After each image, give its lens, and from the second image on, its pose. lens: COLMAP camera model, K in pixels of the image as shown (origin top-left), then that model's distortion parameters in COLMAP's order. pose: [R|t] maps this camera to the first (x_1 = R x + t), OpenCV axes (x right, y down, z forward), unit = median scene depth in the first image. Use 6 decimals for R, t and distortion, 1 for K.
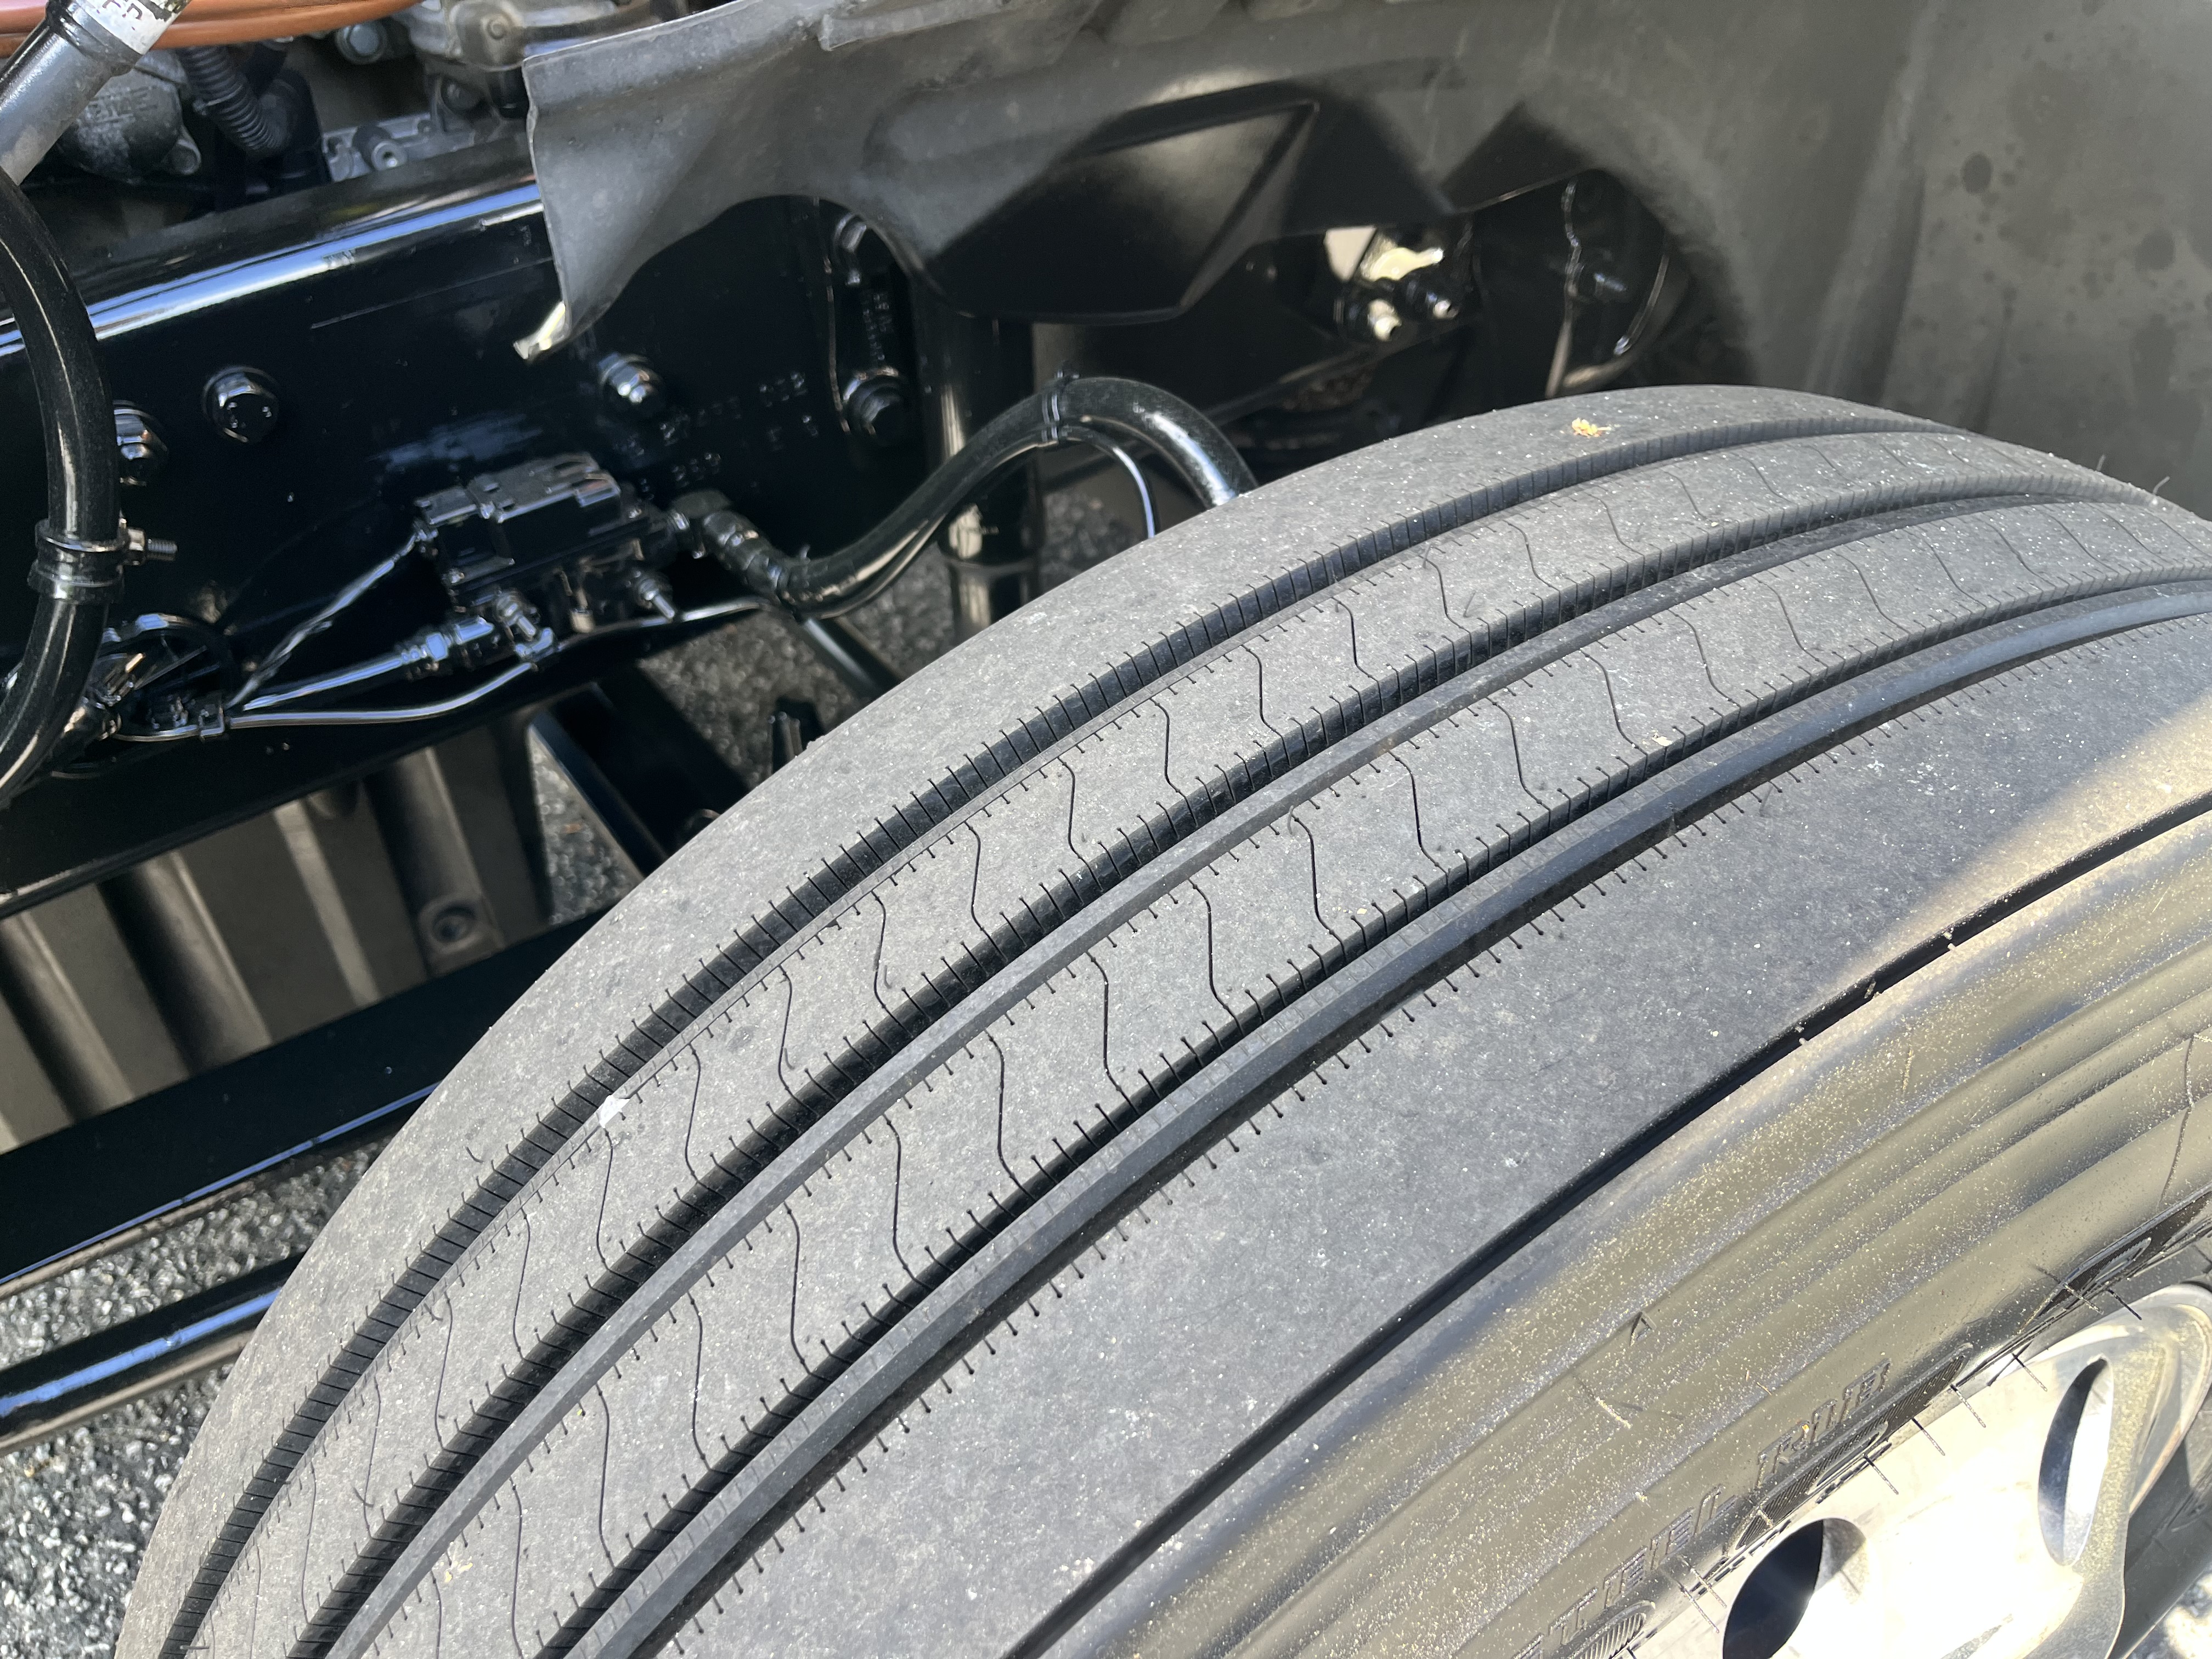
lens RADIAL K [[1722.6, 0, 1093.7], [0, 1722.6, 828.0], [0, 0, 1]] dist [0.078073, -0.005104]
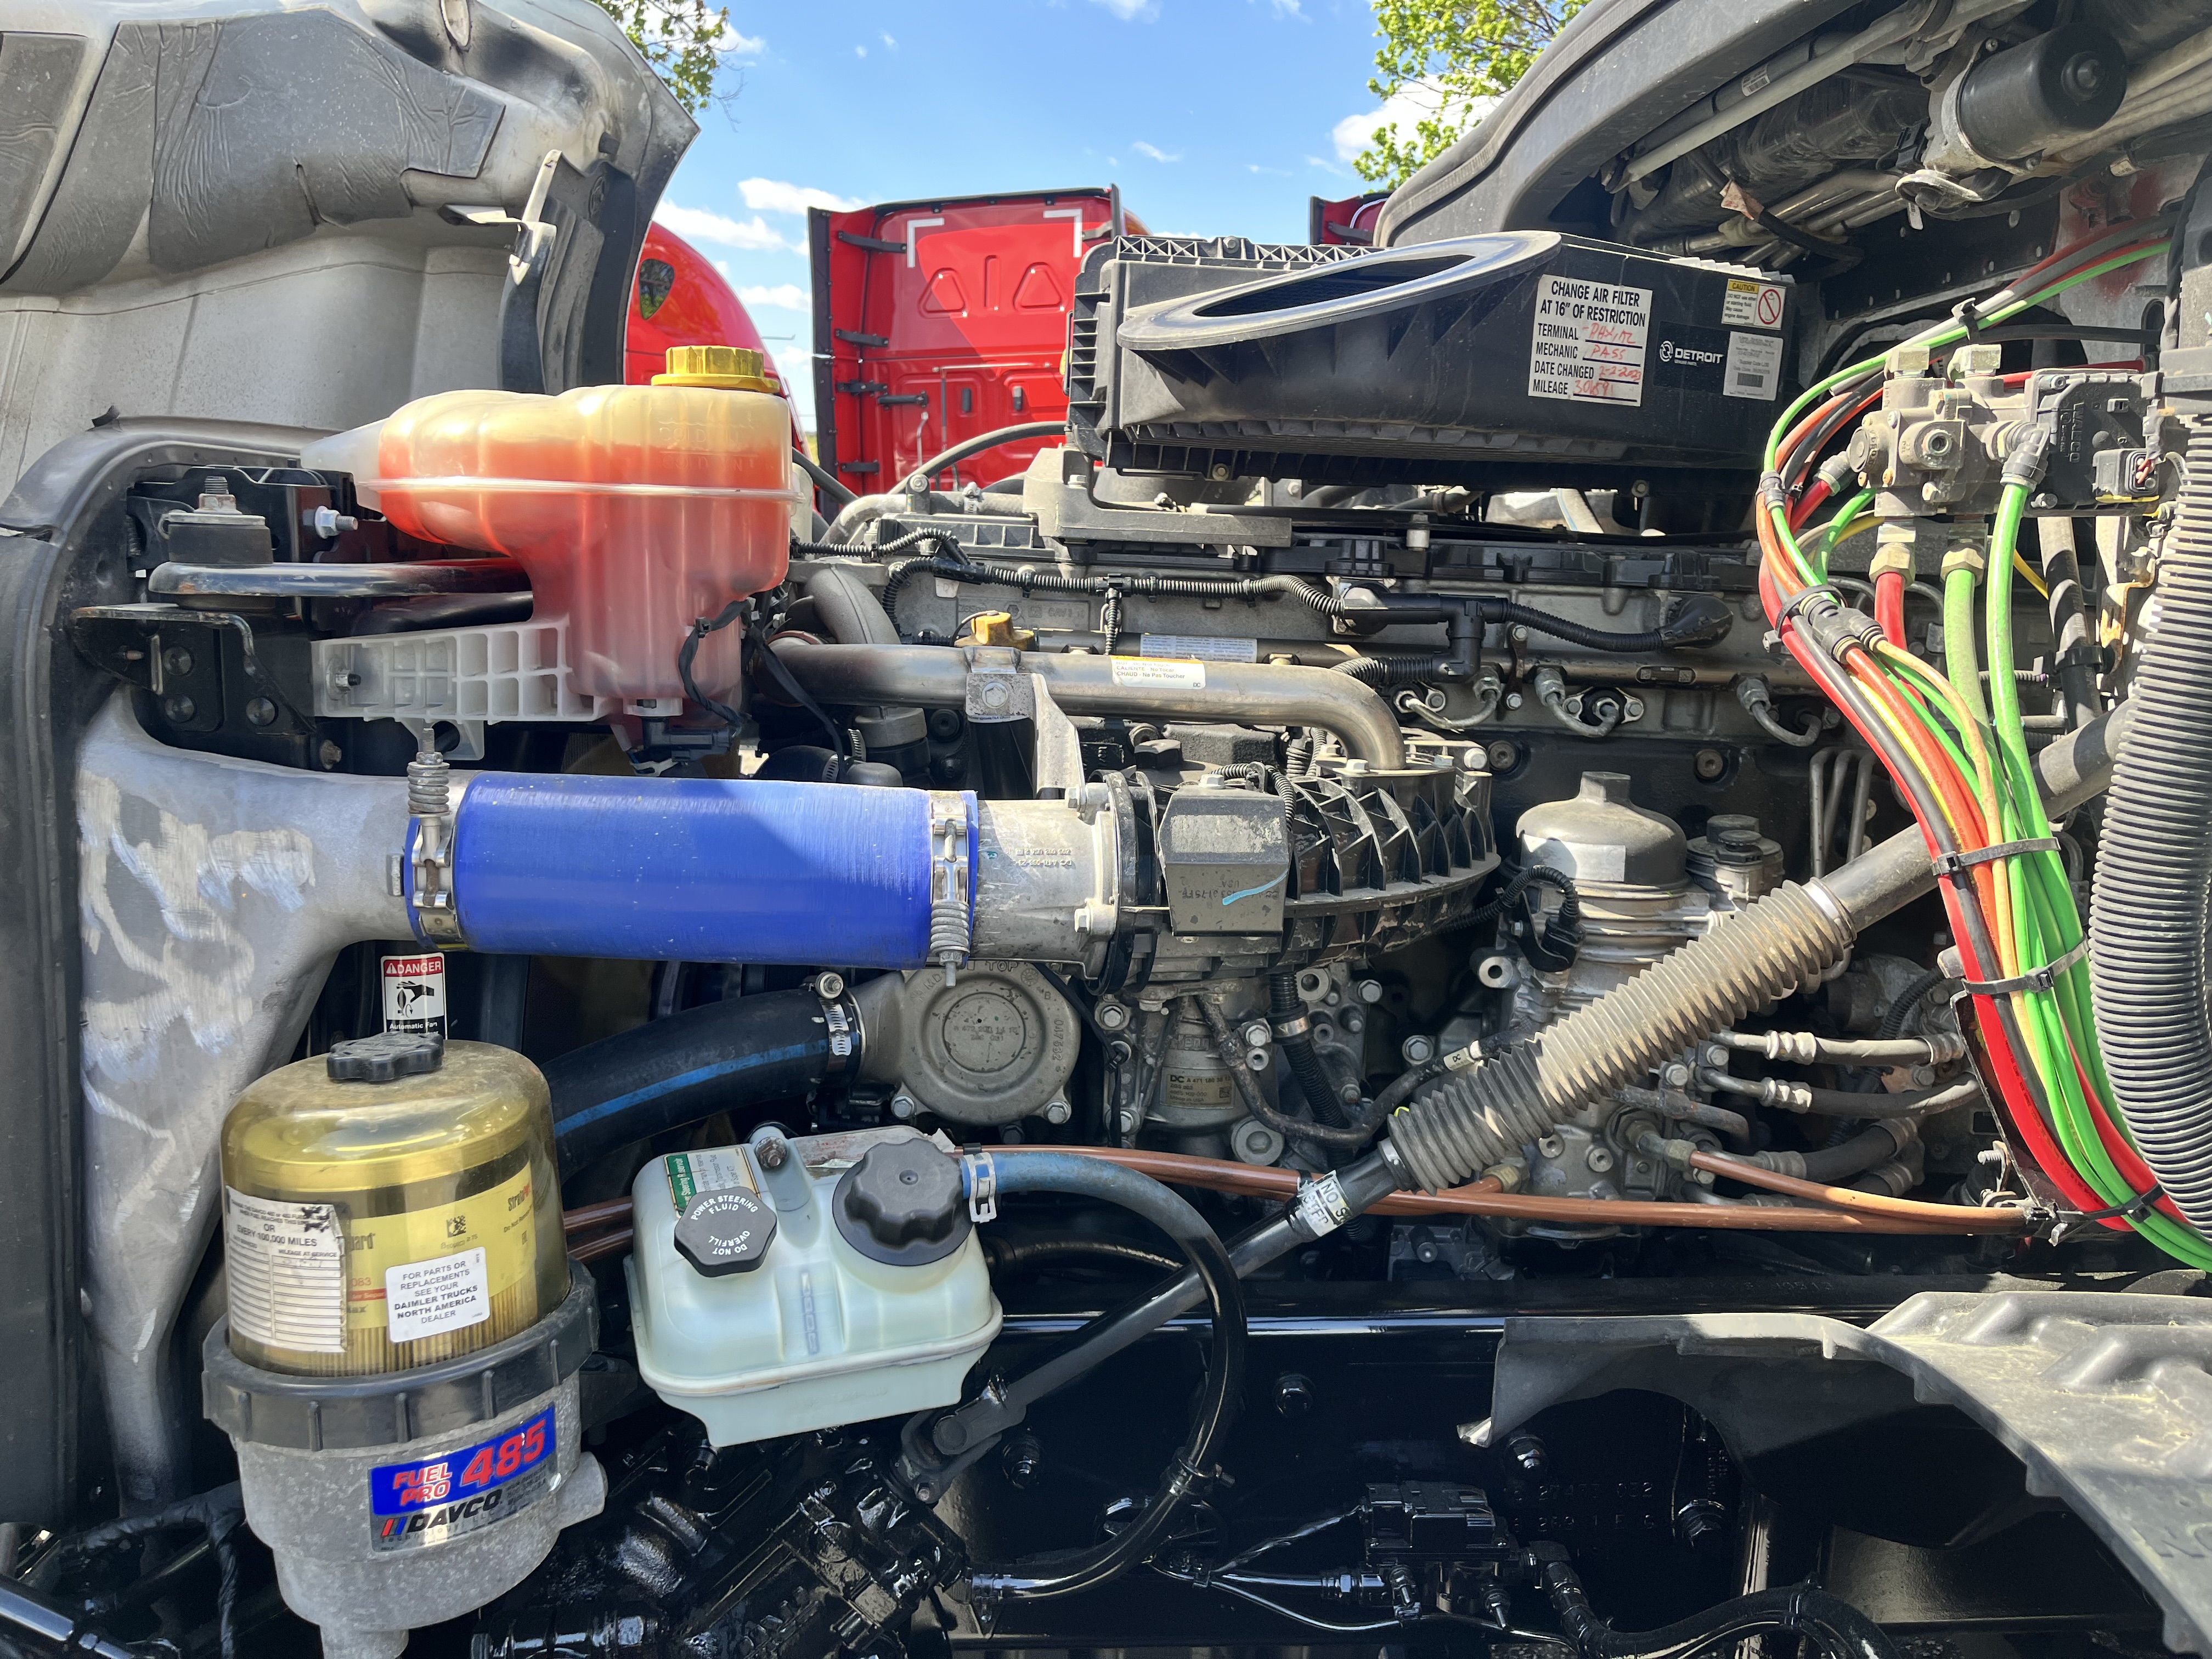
lens RADIAL K [[1722.6, 0, 1093.7], [0, 1722.6, 828.0], [0, 0, 1]] dist [0.078073, -0.005104]
pose [[0.822735, 0.148405, -0.548711, 0.168949], [-0.397565, 0.840162, -0.368877, -0.009371], [0.406263, 0.521636, 0.750231, -0.542618]]
